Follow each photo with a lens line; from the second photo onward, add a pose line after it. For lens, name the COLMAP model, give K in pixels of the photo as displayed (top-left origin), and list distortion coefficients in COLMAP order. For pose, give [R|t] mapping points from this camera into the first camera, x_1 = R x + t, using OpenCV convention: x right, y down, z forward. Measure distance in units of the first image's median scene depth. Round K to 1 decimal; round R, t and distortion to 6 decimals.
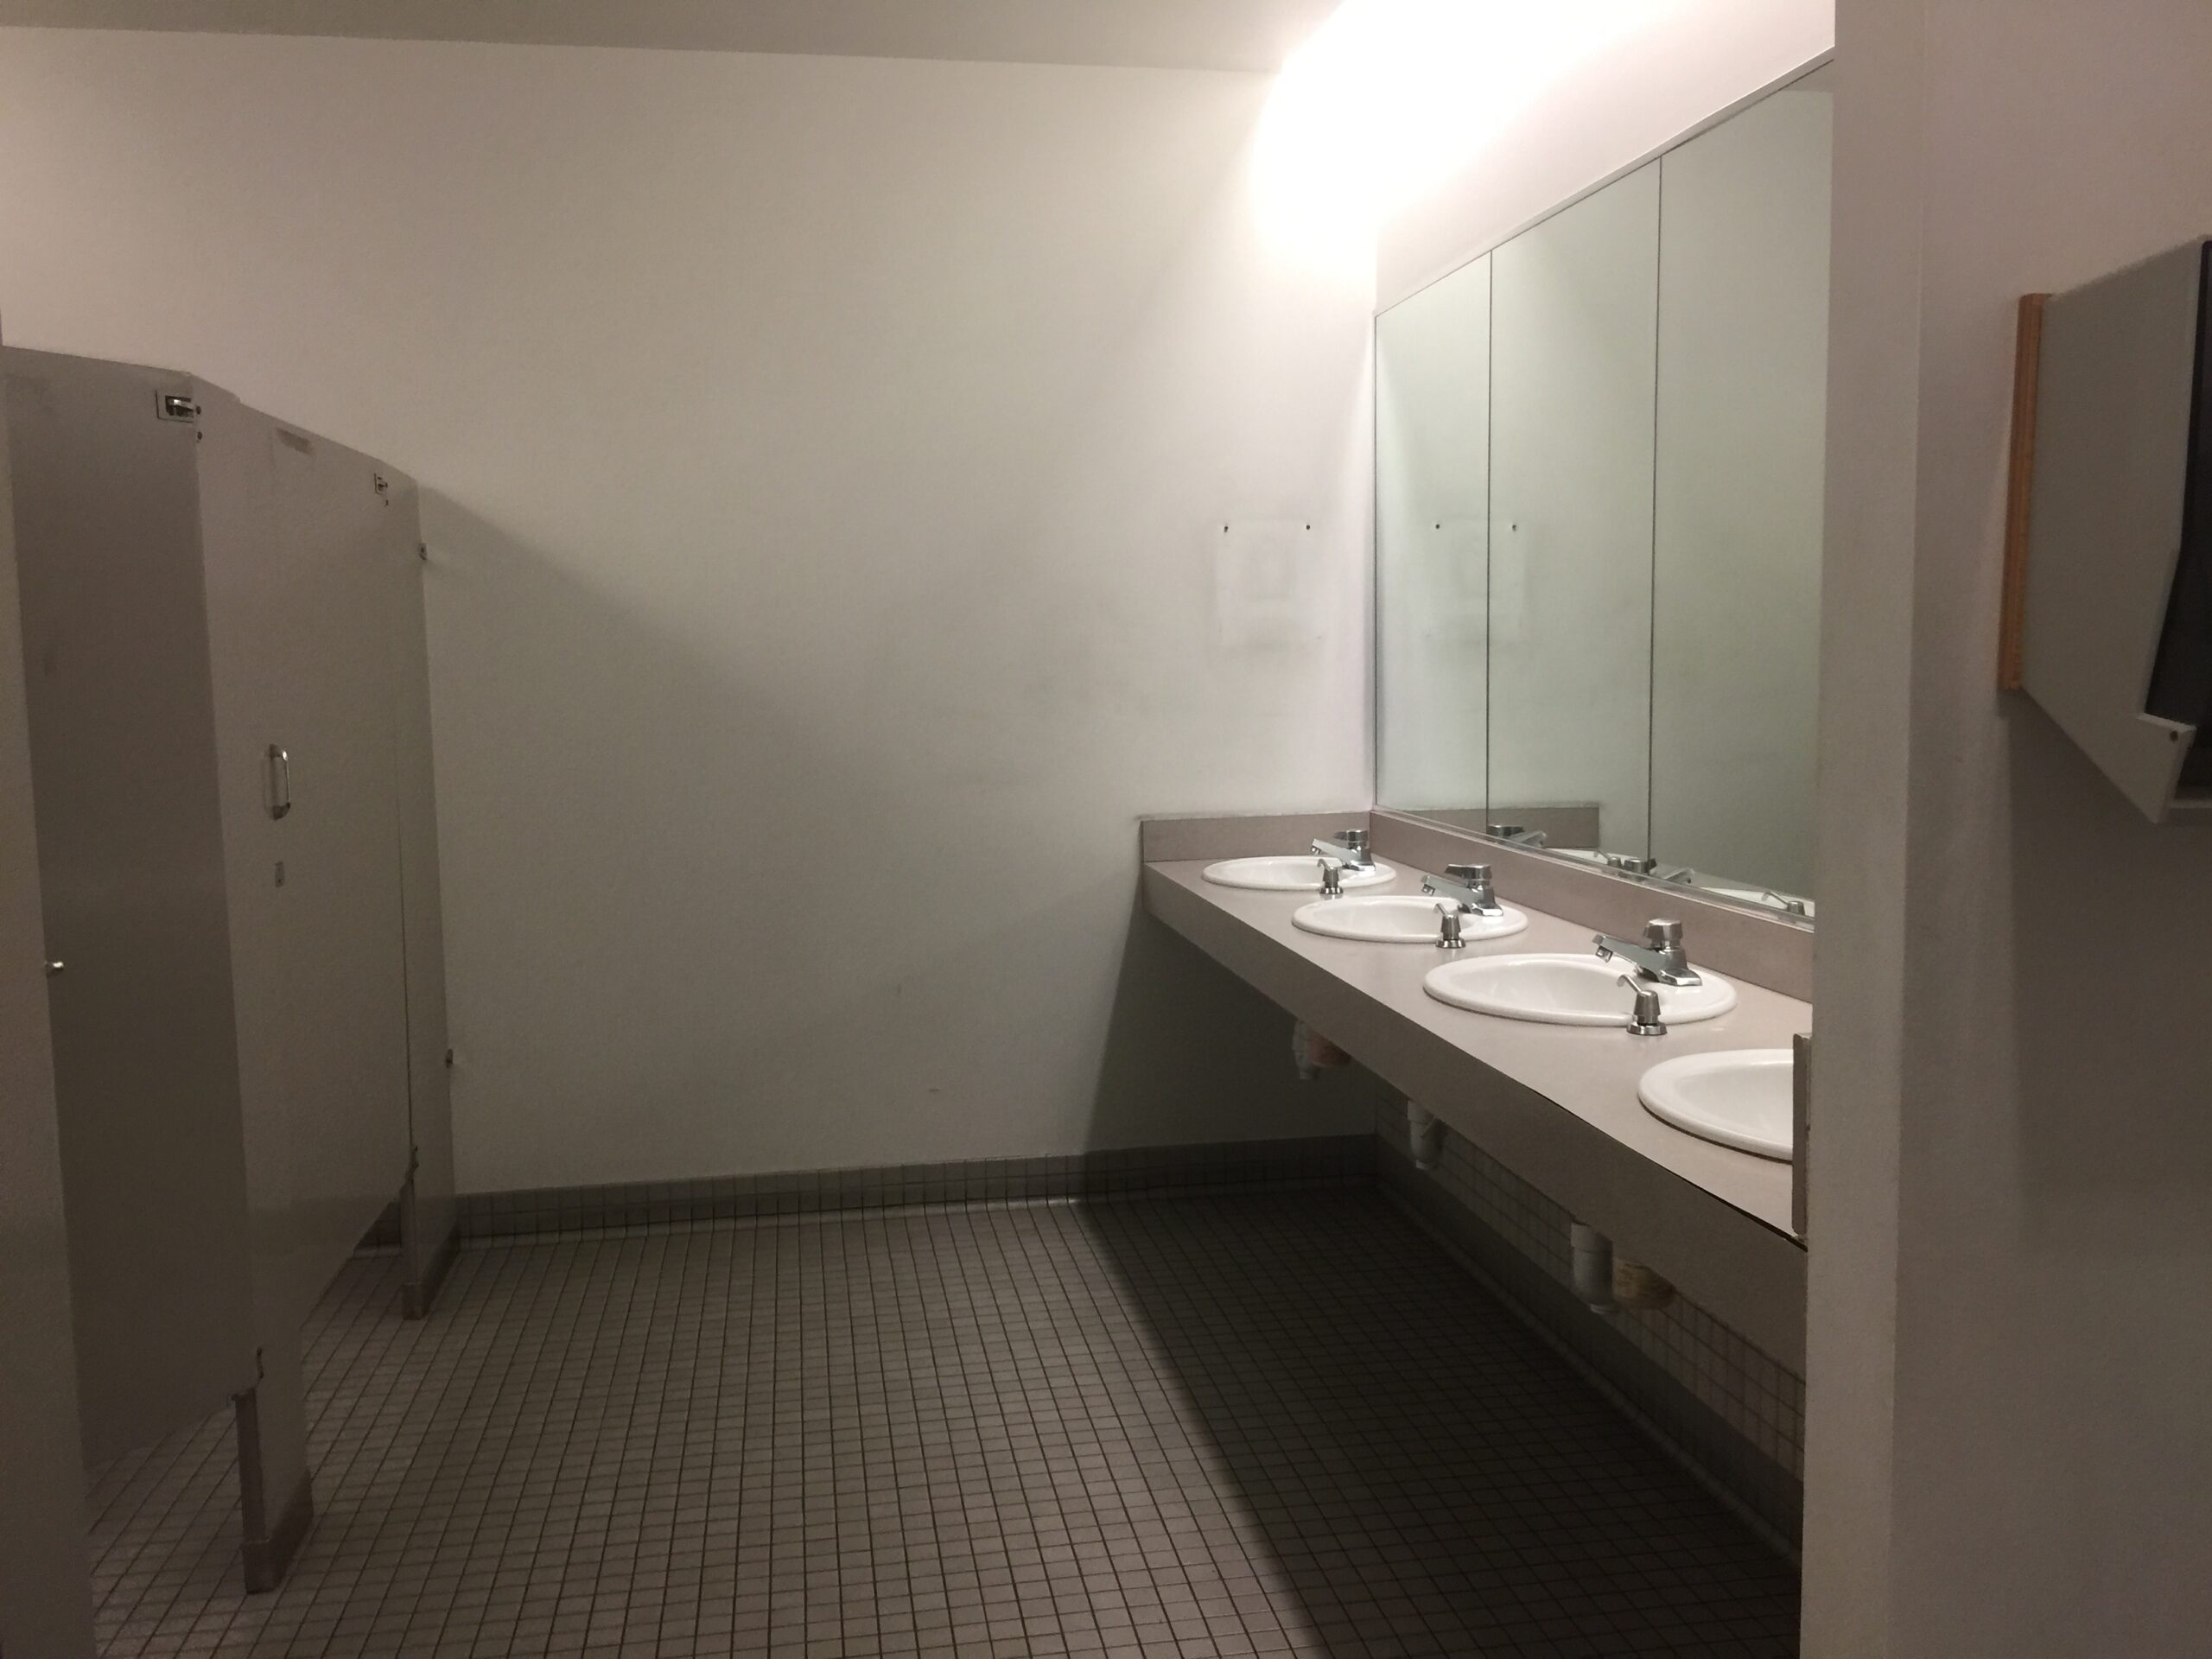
lens RADIAL K [[1866.5, 0, 1105.4], [0, 1866.5, 840.2], [0, 0, 1]] dist [0.099466, -0.149958]
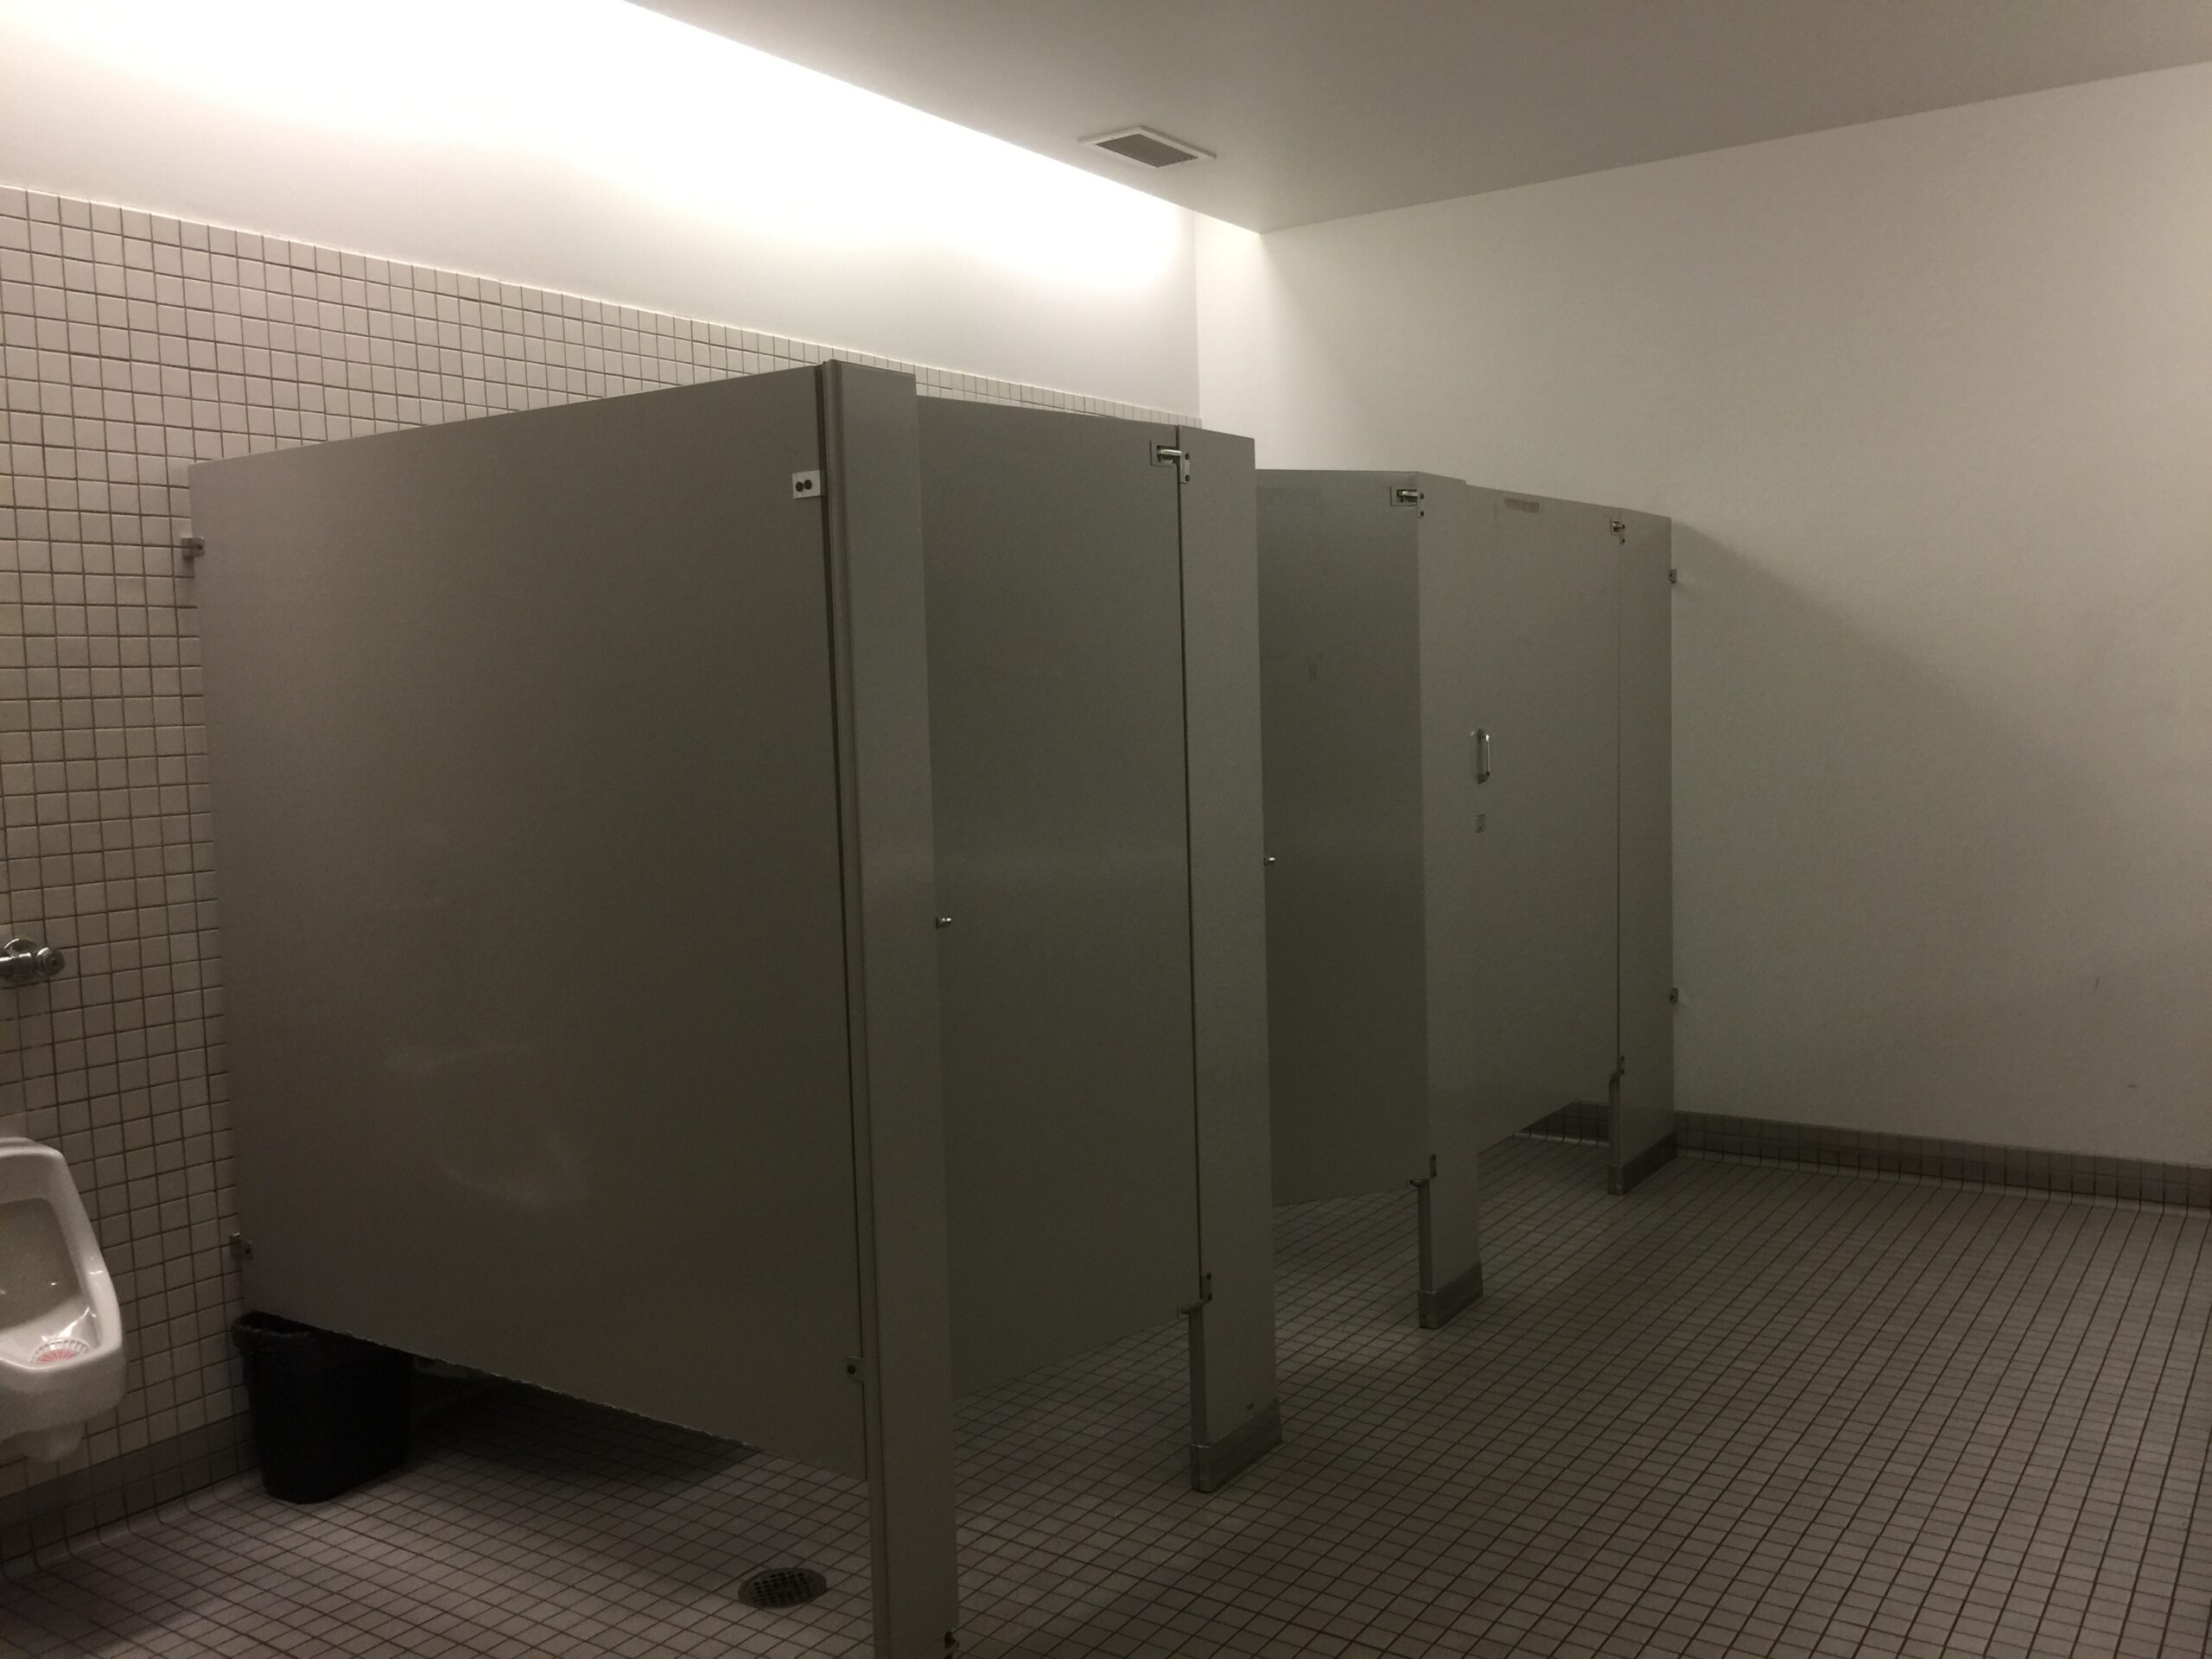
lens RADIAL K [[1866.5, 0, 1105.4], [0, 1866.5, 840.2], [0, 0, 1]] dist [0.099466, -0.149958]
pose [[0.720964, 0.054658, -0.690814, 0.261055], [-0.055602, 0.998233, 0.020953, 0.014306], [0.690738, 0.023305, 0.722729, -0.147441]]
